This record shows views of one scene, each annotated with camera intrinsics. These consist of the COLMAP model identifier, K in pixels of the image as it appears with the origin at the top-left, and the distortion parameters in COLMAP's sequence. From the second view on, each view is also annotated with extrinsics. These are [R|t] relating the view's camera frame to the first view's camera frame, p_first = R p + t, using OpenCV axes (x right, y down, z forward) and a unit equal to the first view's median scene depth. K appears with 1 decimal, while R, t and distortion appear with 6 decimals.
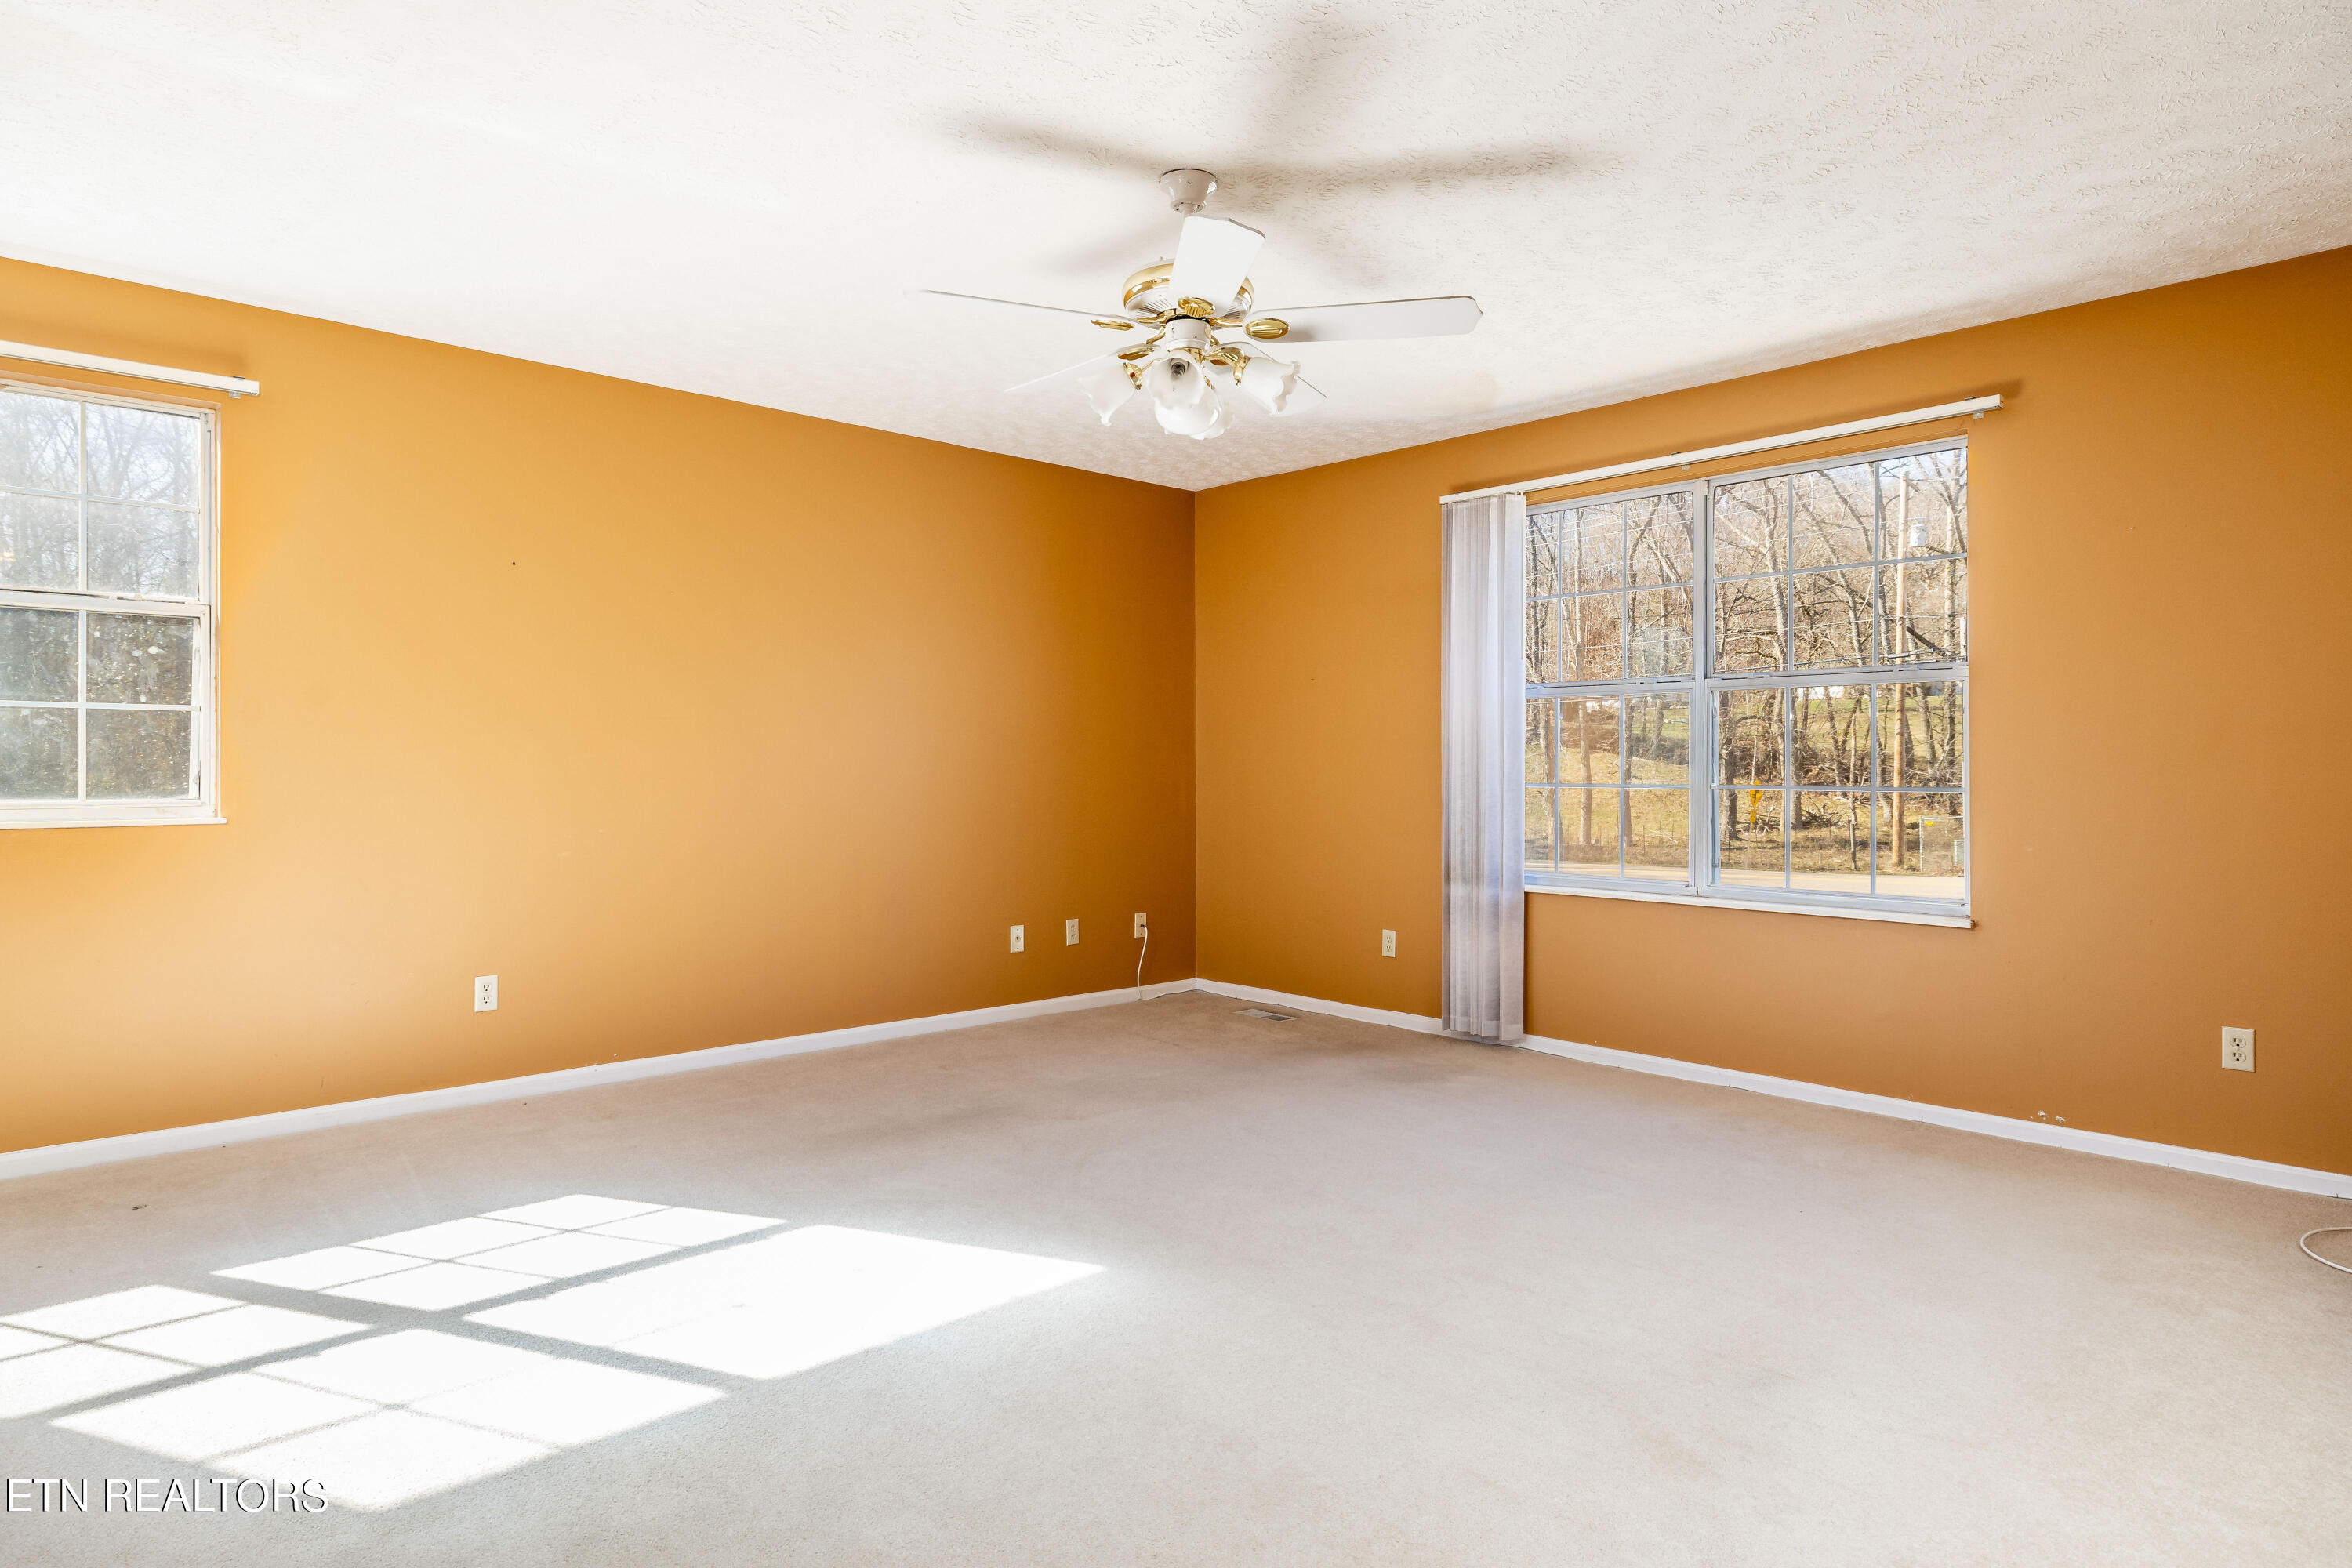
lens RADIAL K [[1365.4, 0, 1176.0], [0, 1365.4, 784.0], [0, 0, 1]] dist [-0.001826, -0.000589]
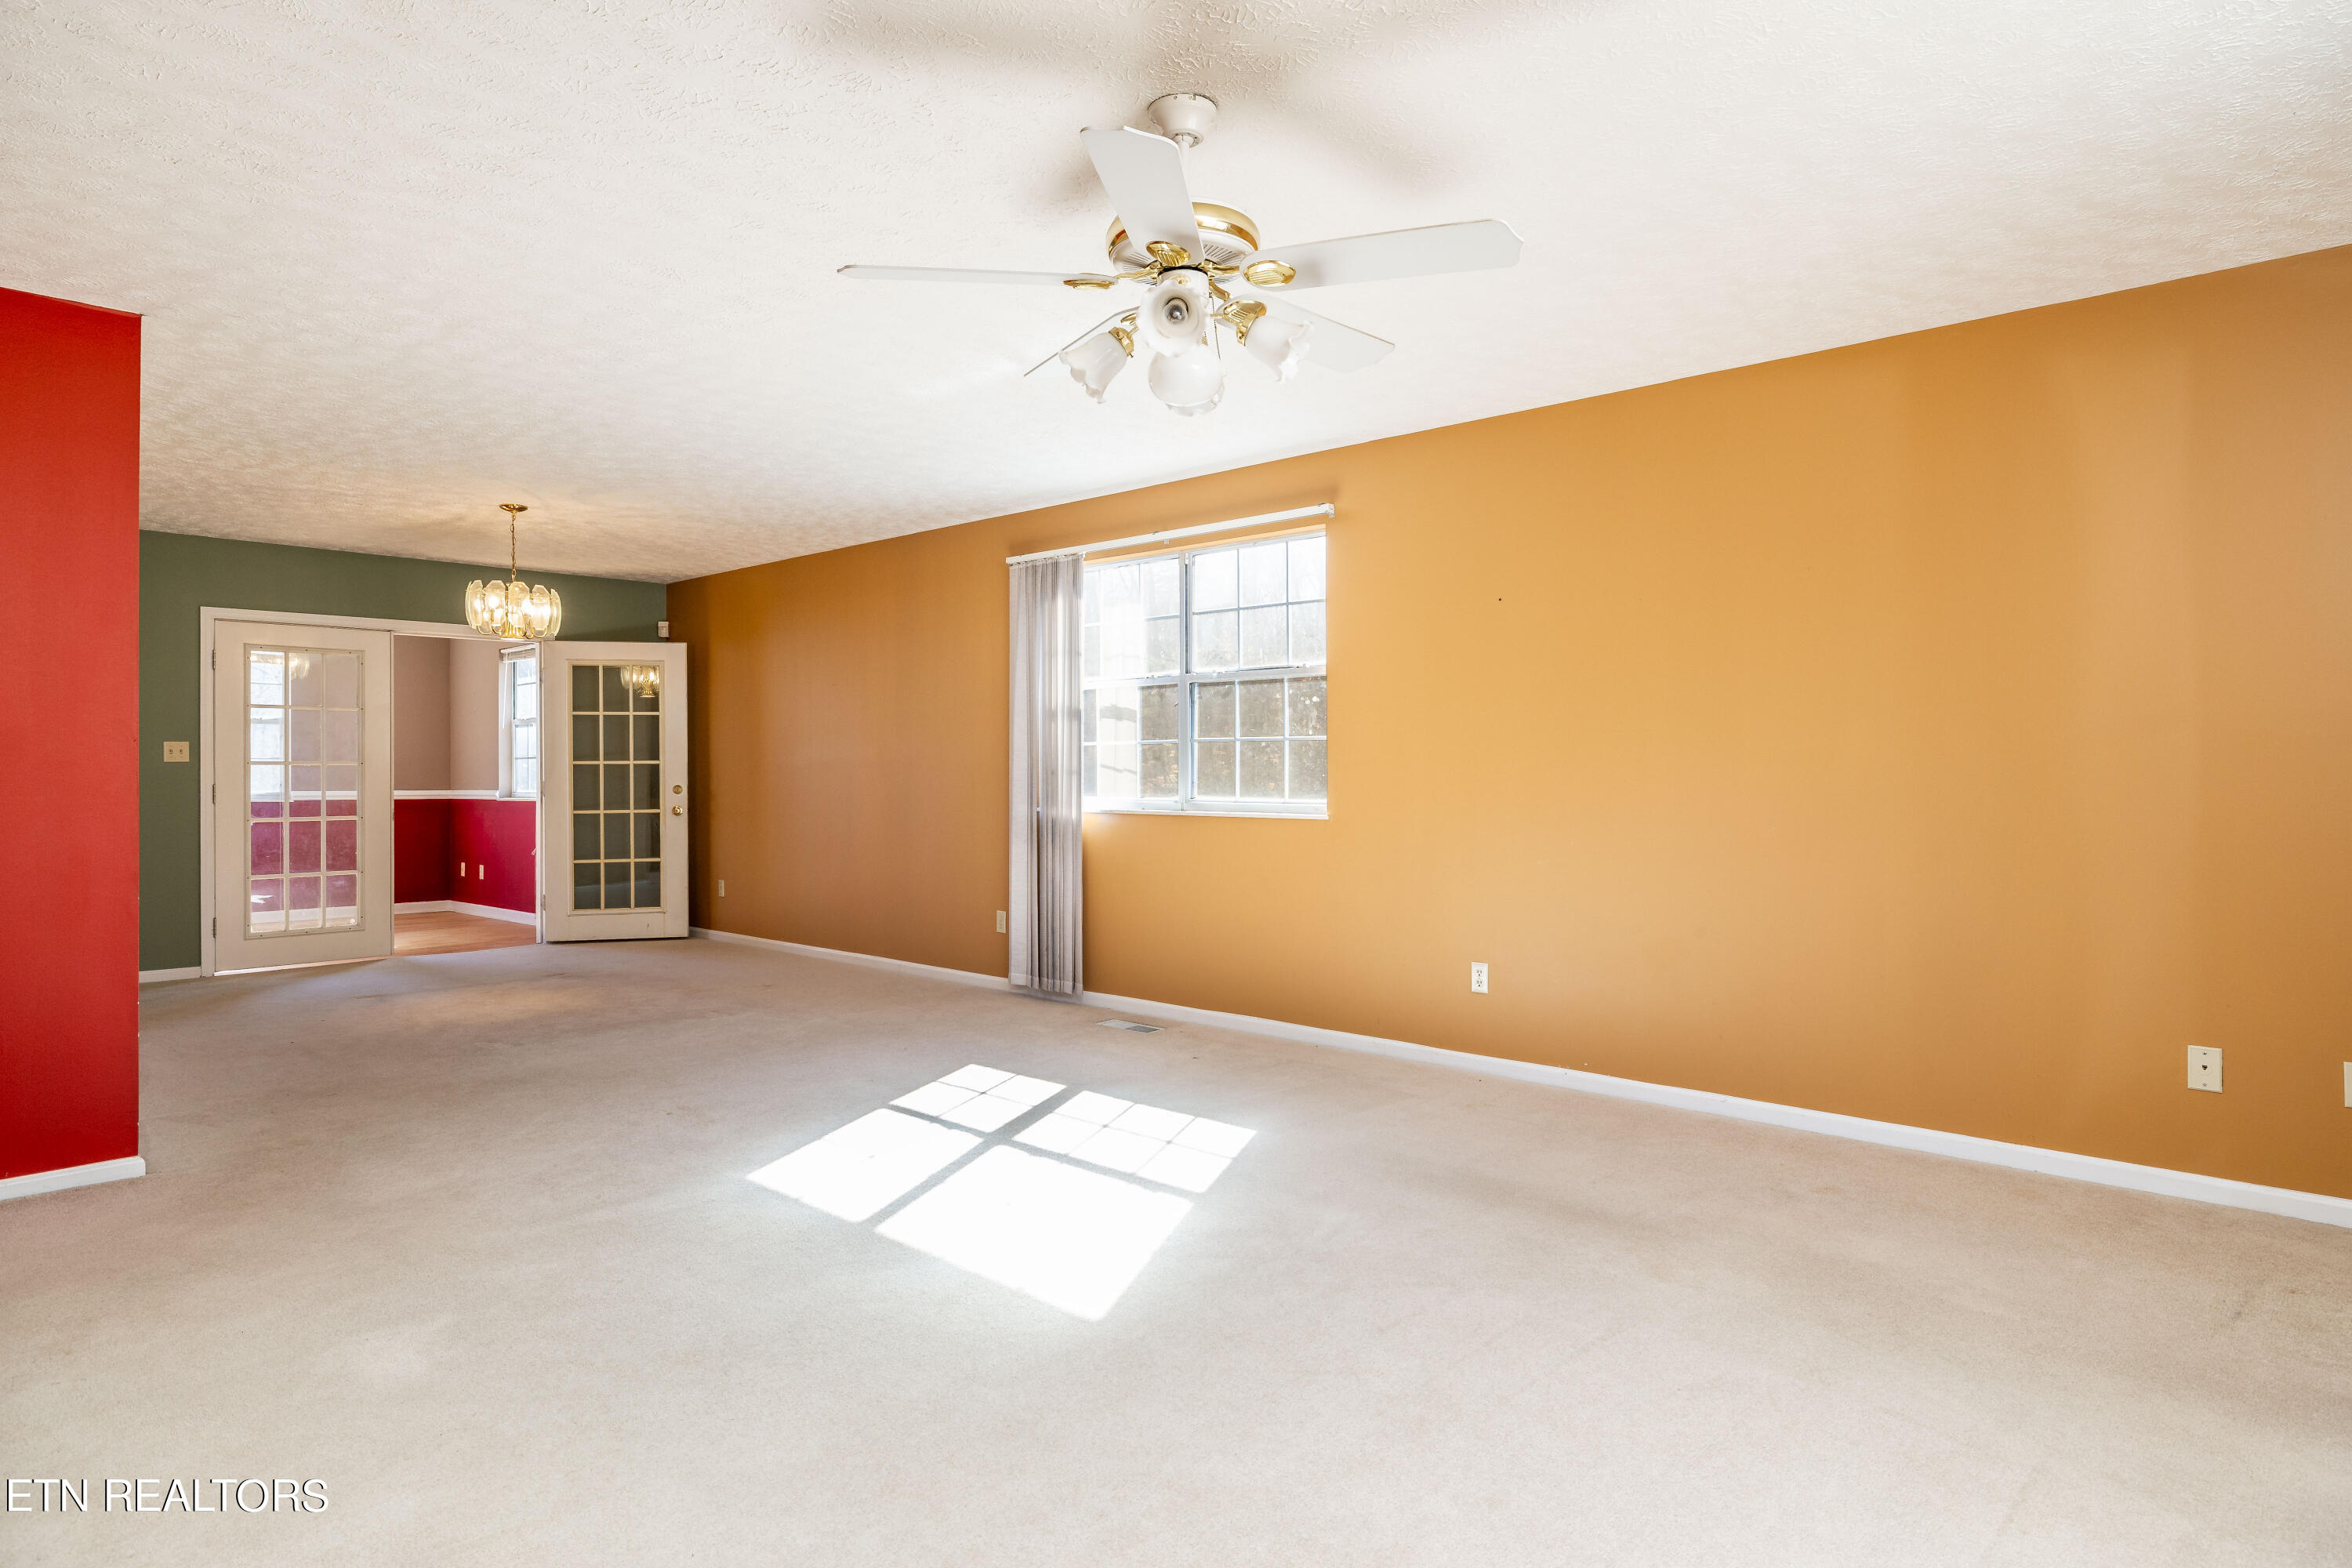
lens RADIAL K [[1317.8, 0, 1170.6], [0, 1317.8, 779.7], [0, 0, 1]] dist [-0.001953, -0.000012]
pose [[0.059090, 0.012367, -0.998176, 0.497439], [-0.009118, 0.999888, 0.011849, -0.020035], [0.998211, 0.008402, 0.059196, 0.571761]]
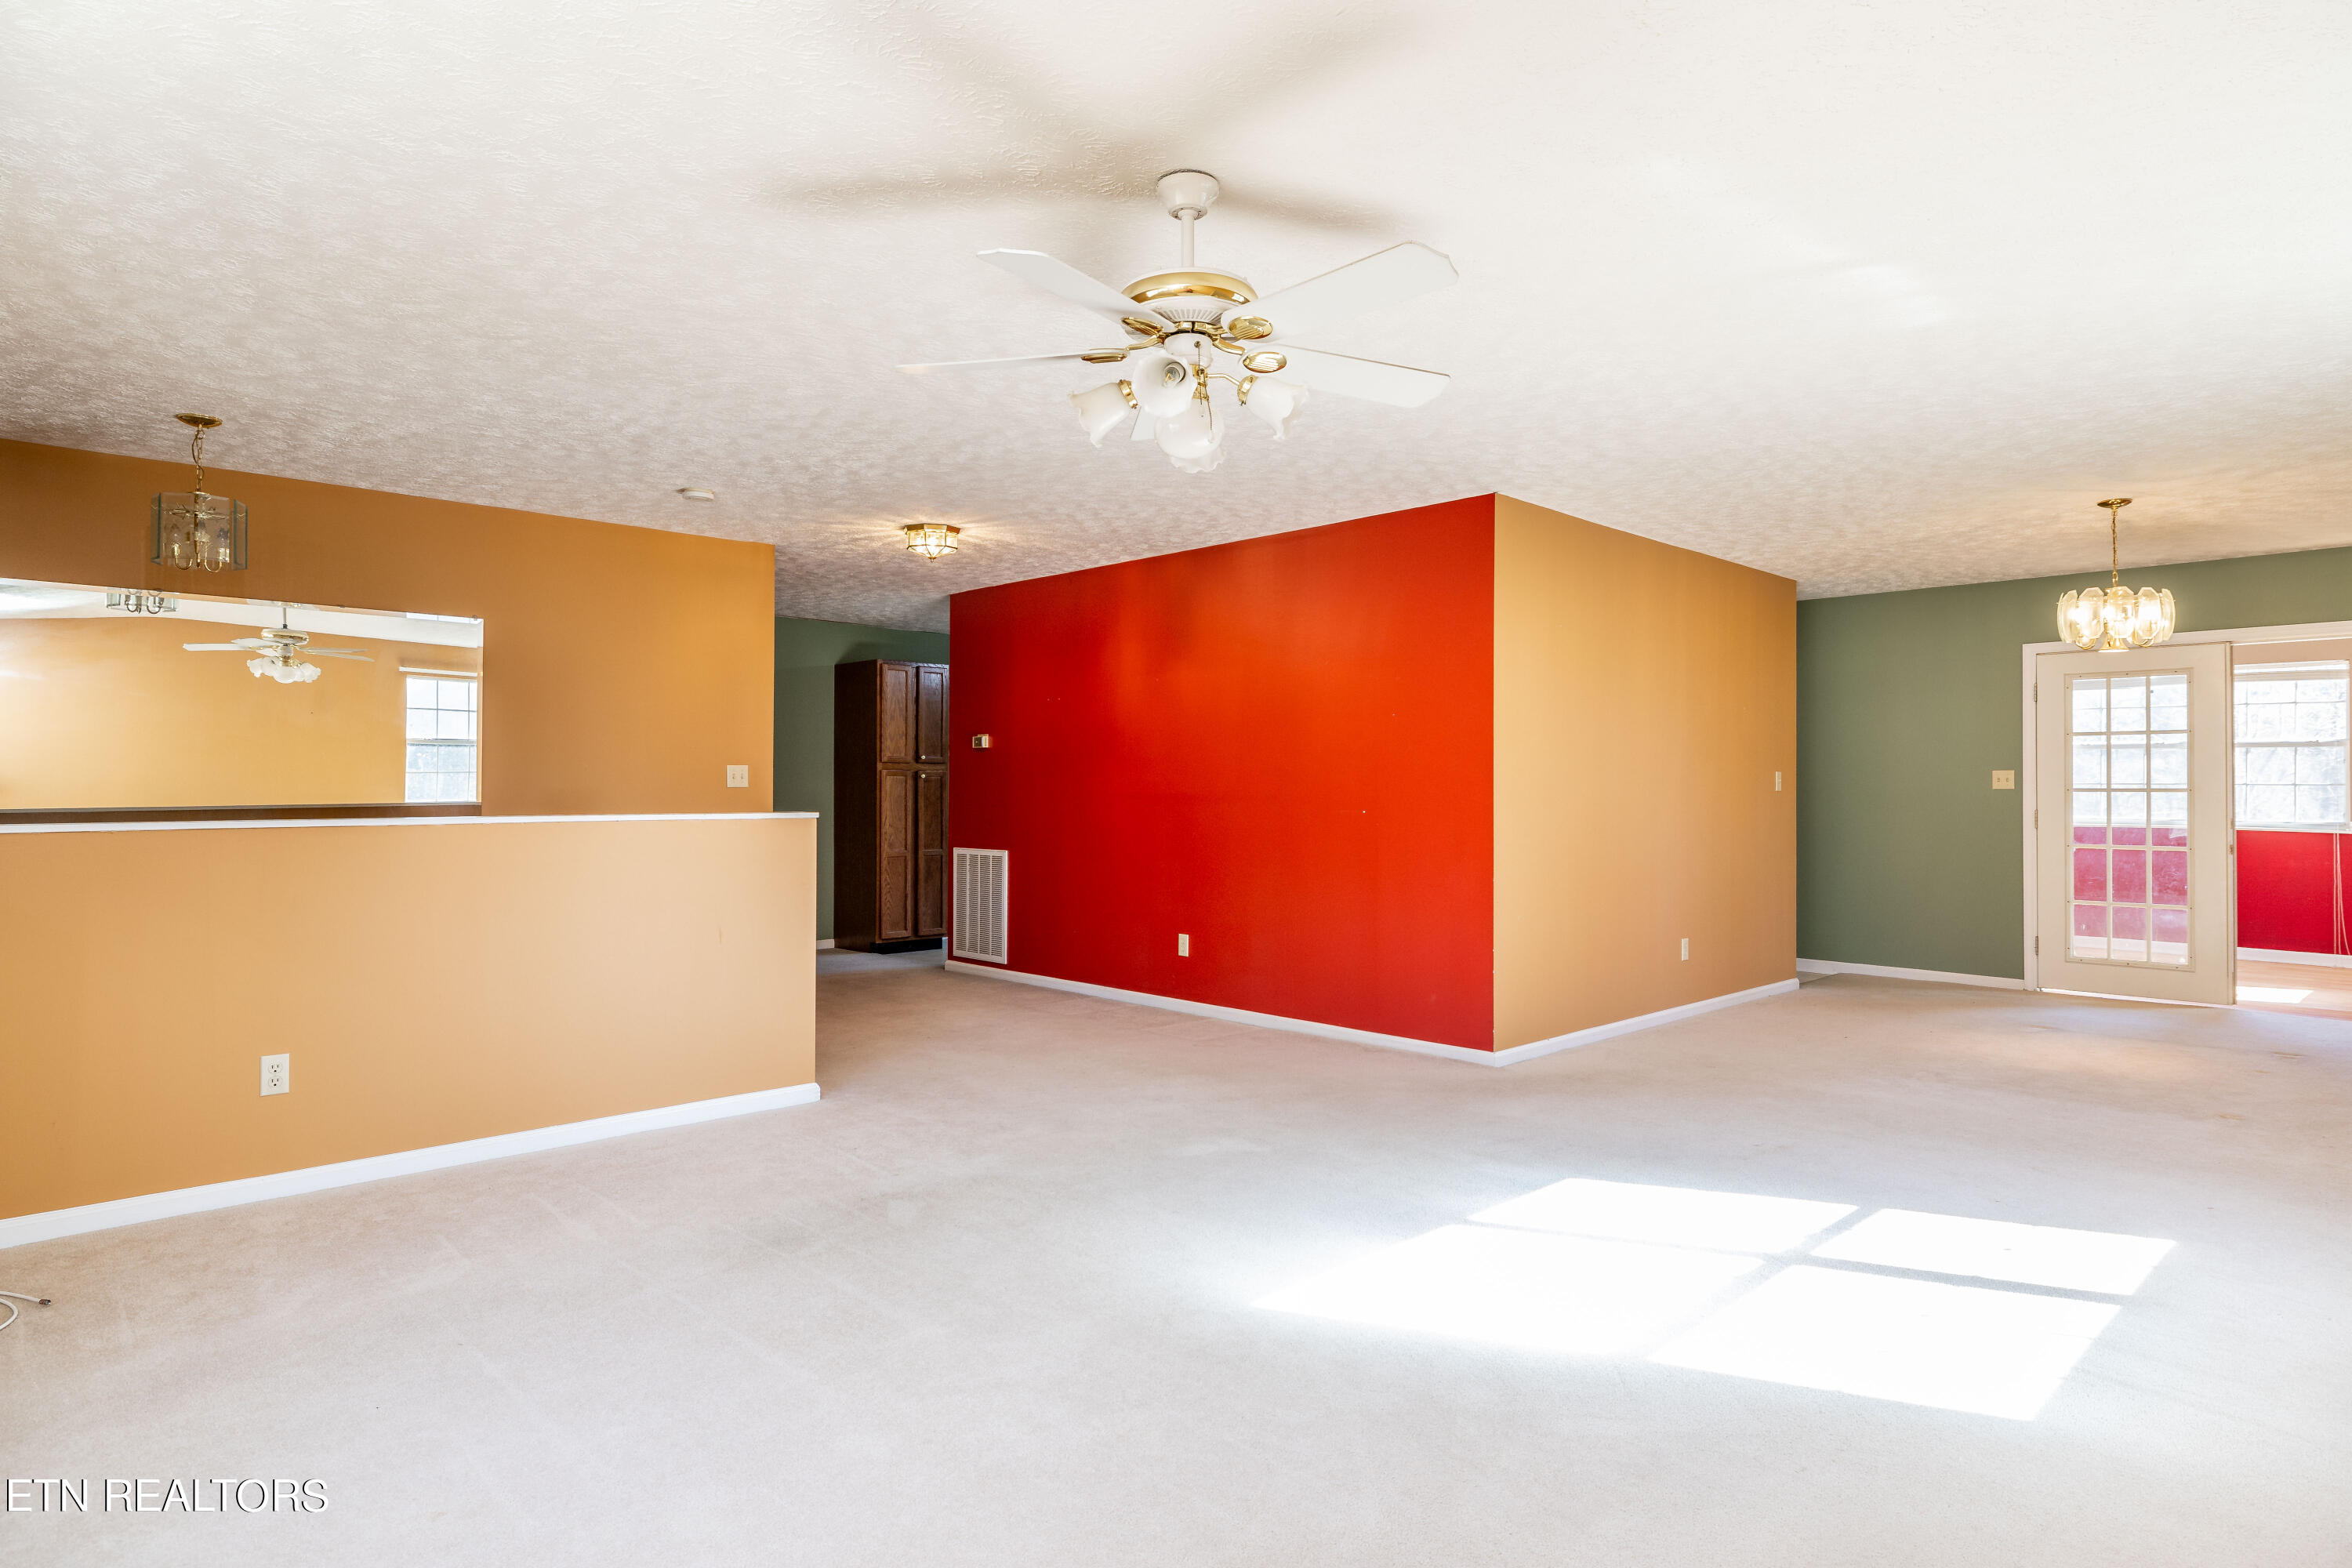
lens RADIAL K [[1317.8, 0, 1170.6], [0, 1317.8, 779.7], [0, 0, 1]] dist [-0.001953, -0.000012]
pose [[-0.999733, -0.000617, -0.023084, 0.023383], [-0.000611, 1.000000, -0.000270, -0.022568], [0.023085, -0.000256, -0.999733, 1.130333]]
